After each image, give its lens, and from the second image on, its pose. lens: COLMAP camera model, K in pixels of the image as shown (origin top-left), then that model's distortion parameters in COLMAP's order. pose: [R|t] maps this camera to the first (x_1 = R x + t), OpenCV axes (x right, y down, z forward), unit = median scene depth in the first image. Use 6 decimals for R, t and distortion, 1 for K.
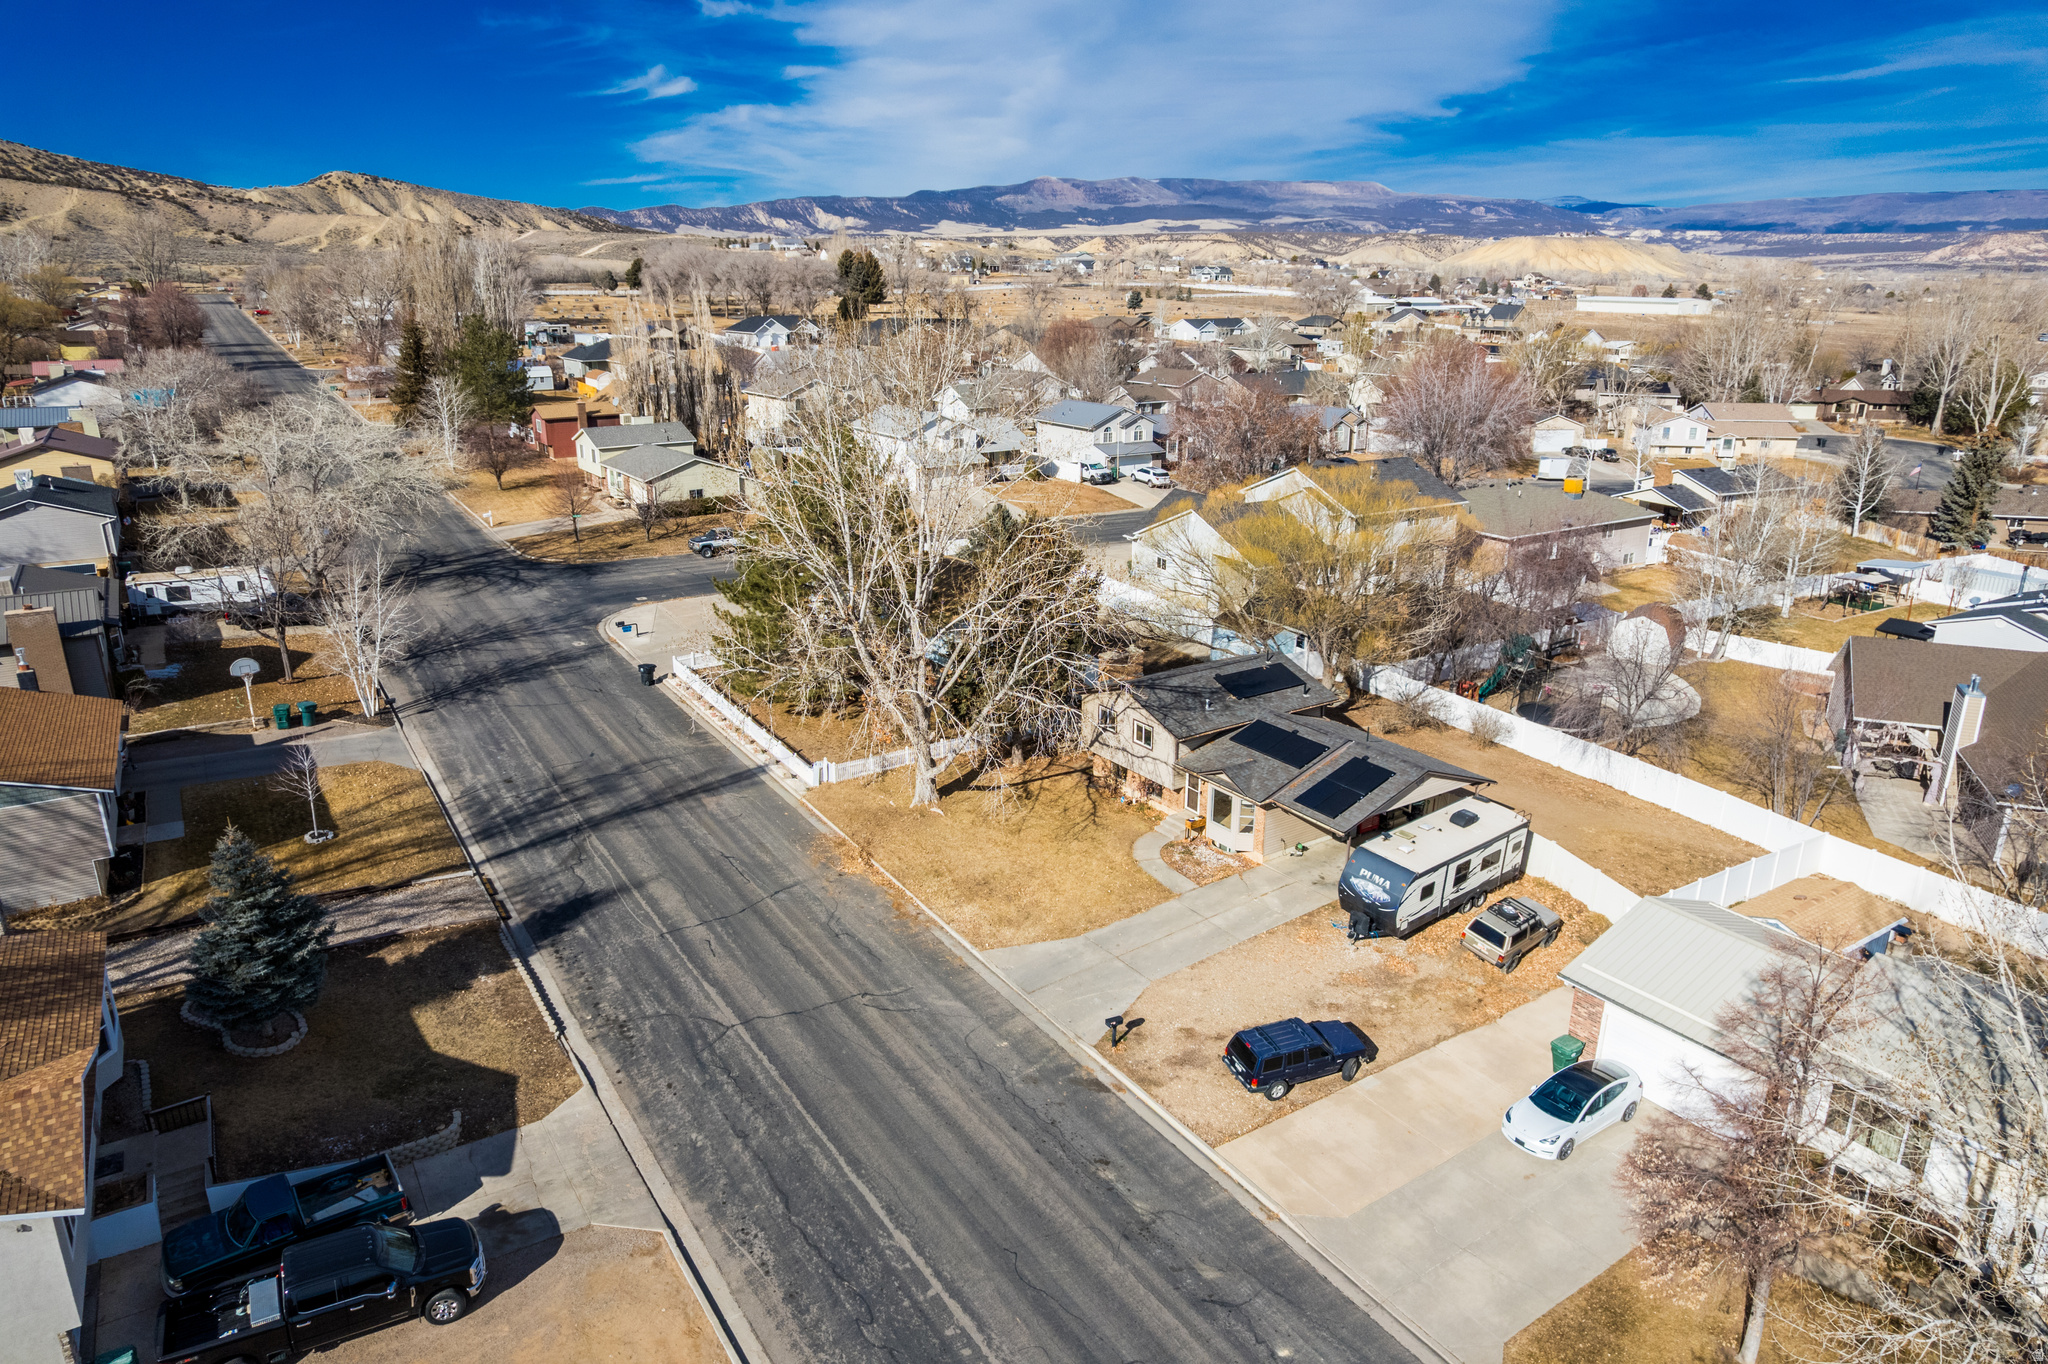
lens RADIAL K [[1311.4, 0, 1030.4], [0, 1311.4, 690.1], [0, 0, 1]] dist [-0.077107, 0.075053]
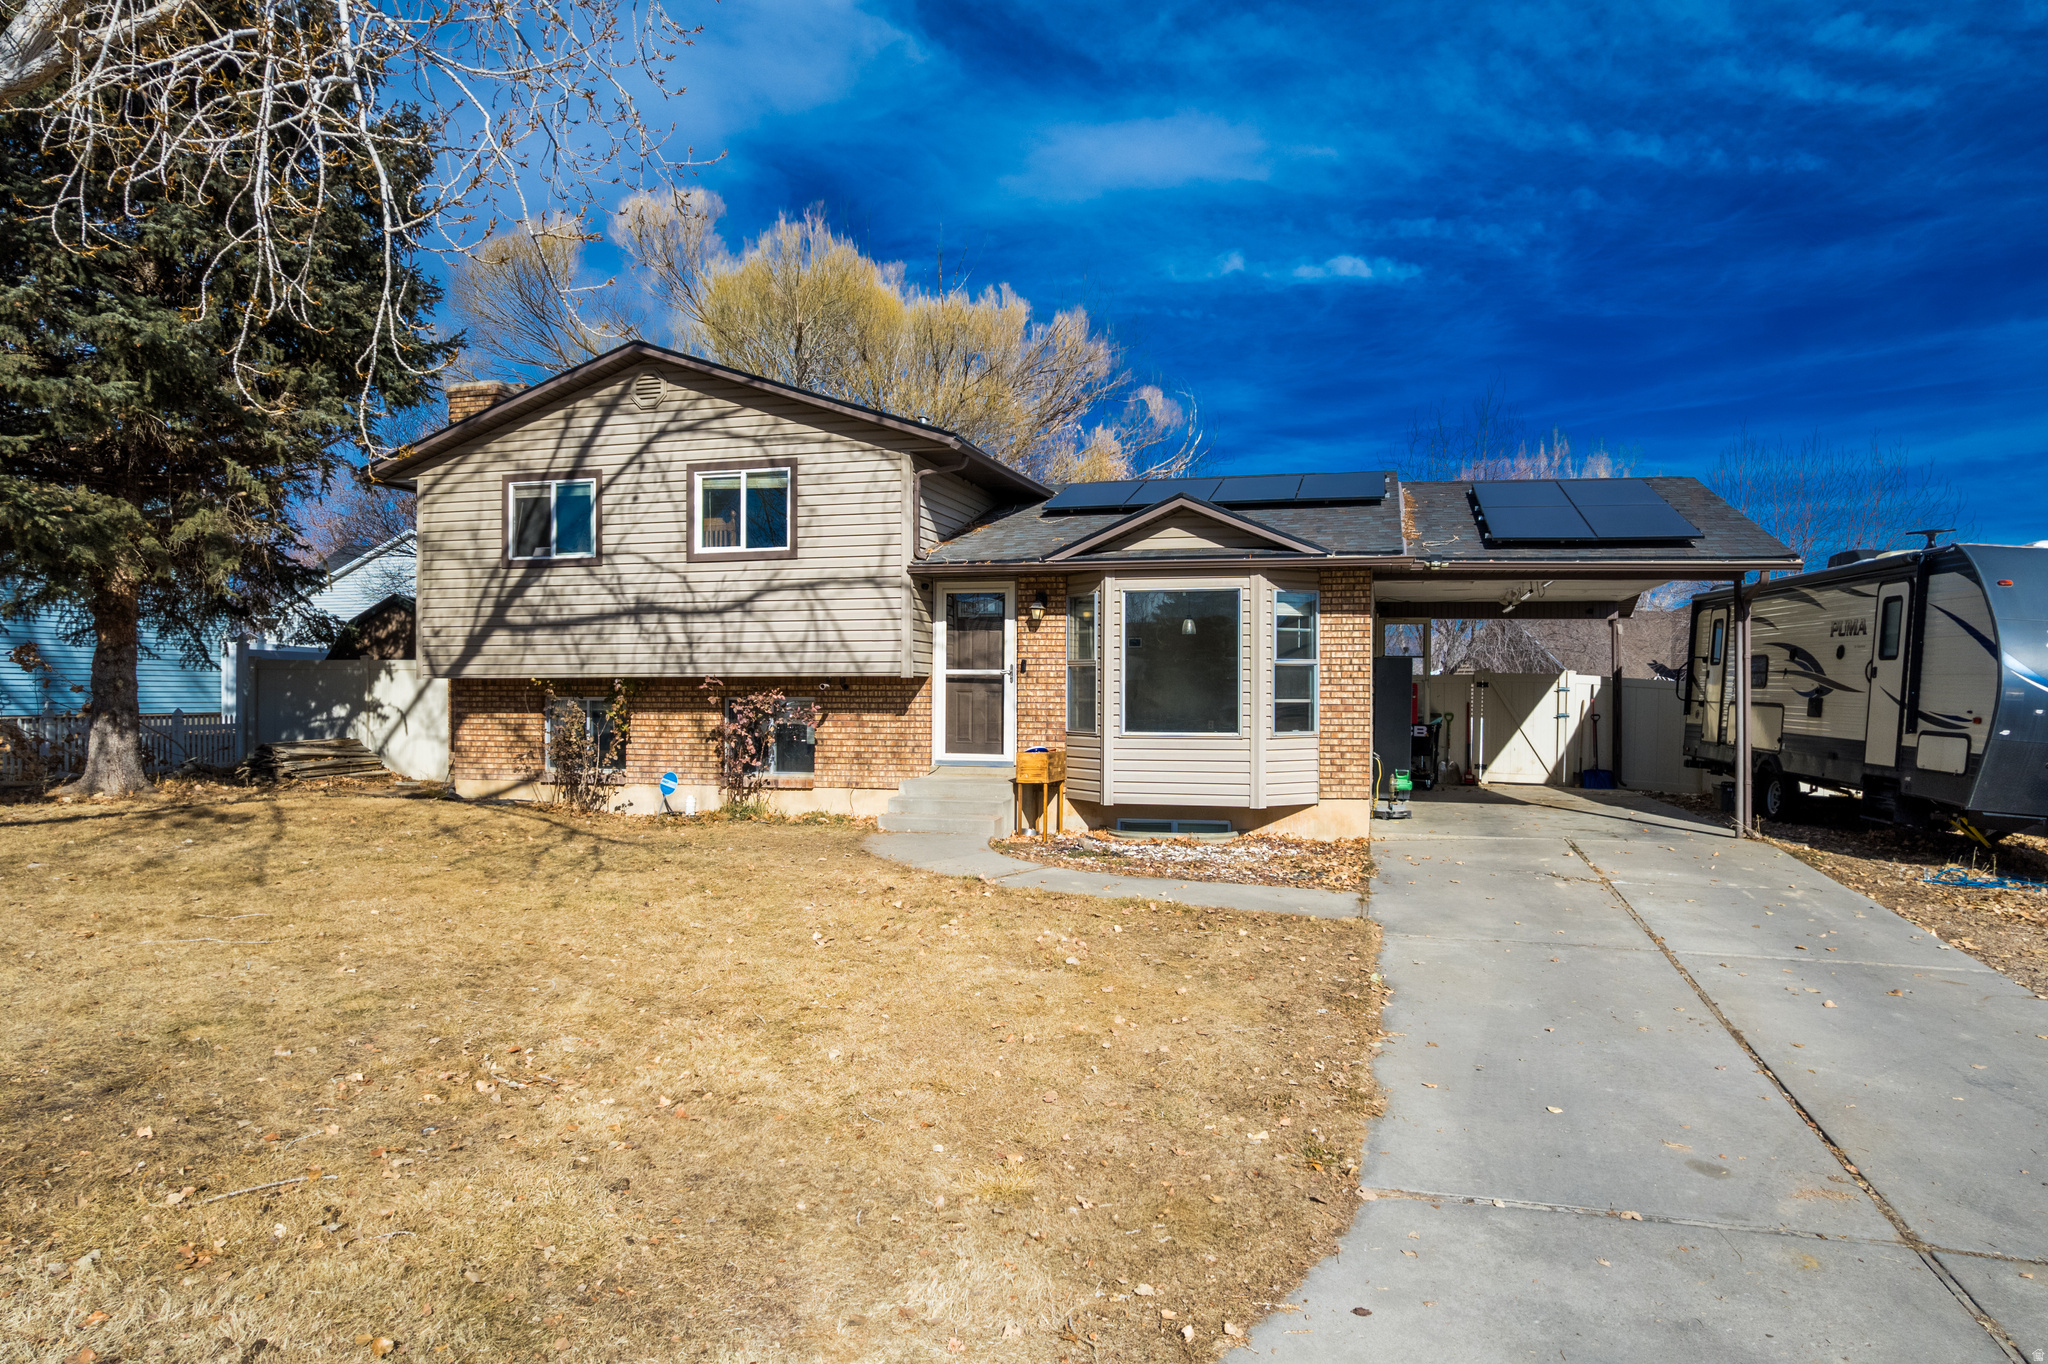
lens RADIAL K [[1296.2, 0, 1031.7], [0, 1296.2, 685.9], [0, 0, 1]] dist [-0.064778, 0.069935]
pose [[0.752039, 0.000073, 0.659119, -0.046270], [0.201485, 0.952106, -0.229995, 0.148769], [-0.627568, 0.305768, 0.716006, 0.836541]]
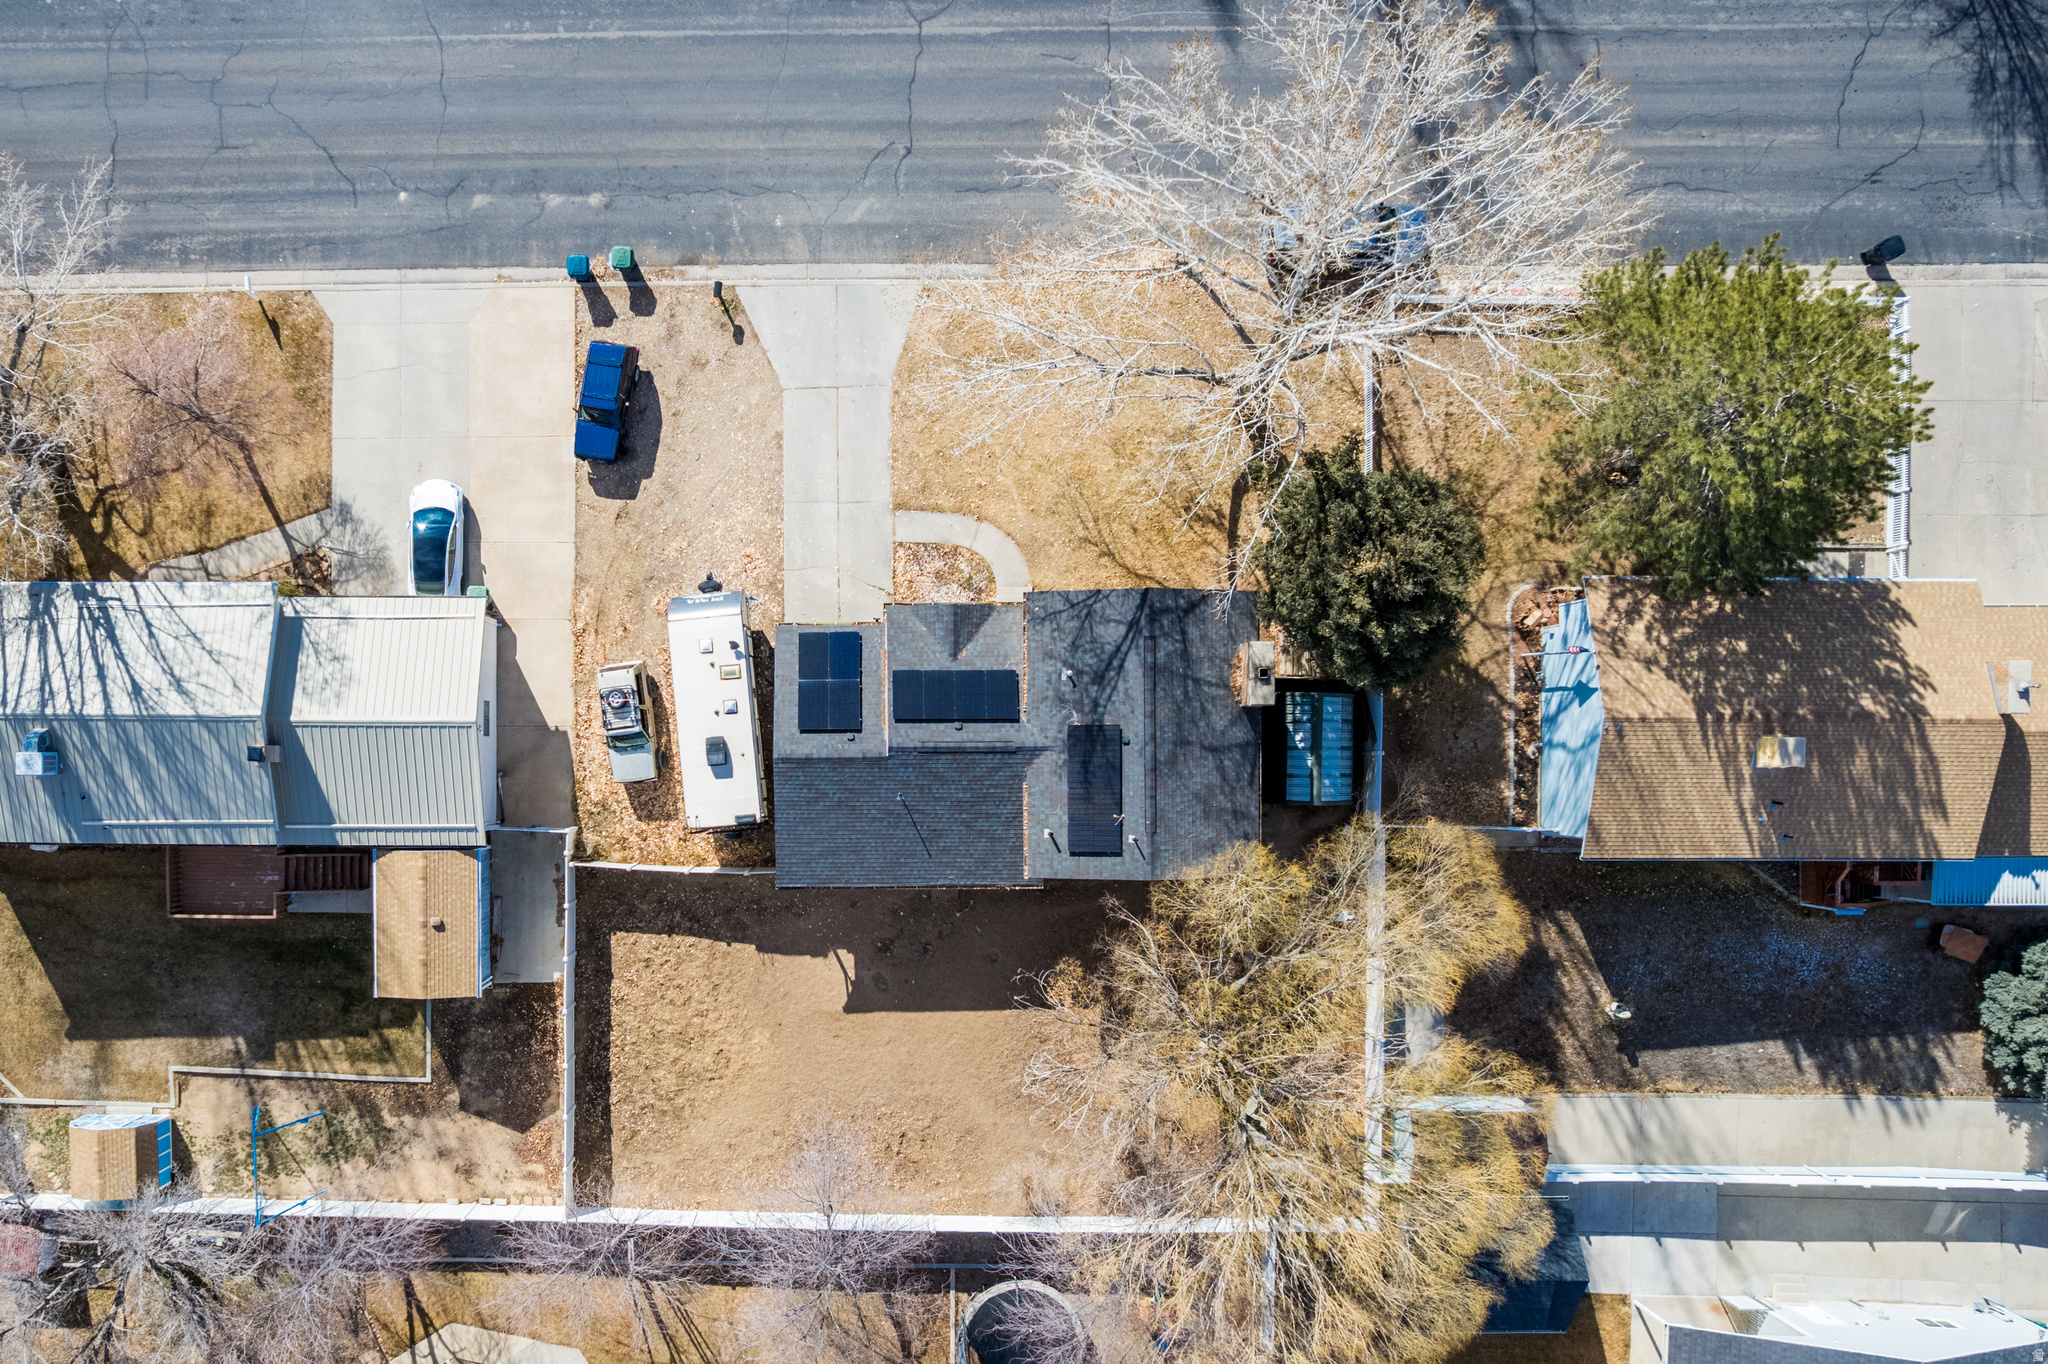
lens RADIAL K [[1603.8, 0, 850.7], [0, 1603.8, 763.7], [0, 0, 1]] dist [-0.045067, 0.002811]
pose [[-0.554438, 0.832210, 0.005006, 0.260510], [-0.254420, -0.175222, 0.951088, -0.906143], [0.792382, 0.526045, 0.308881, 0.677601]]
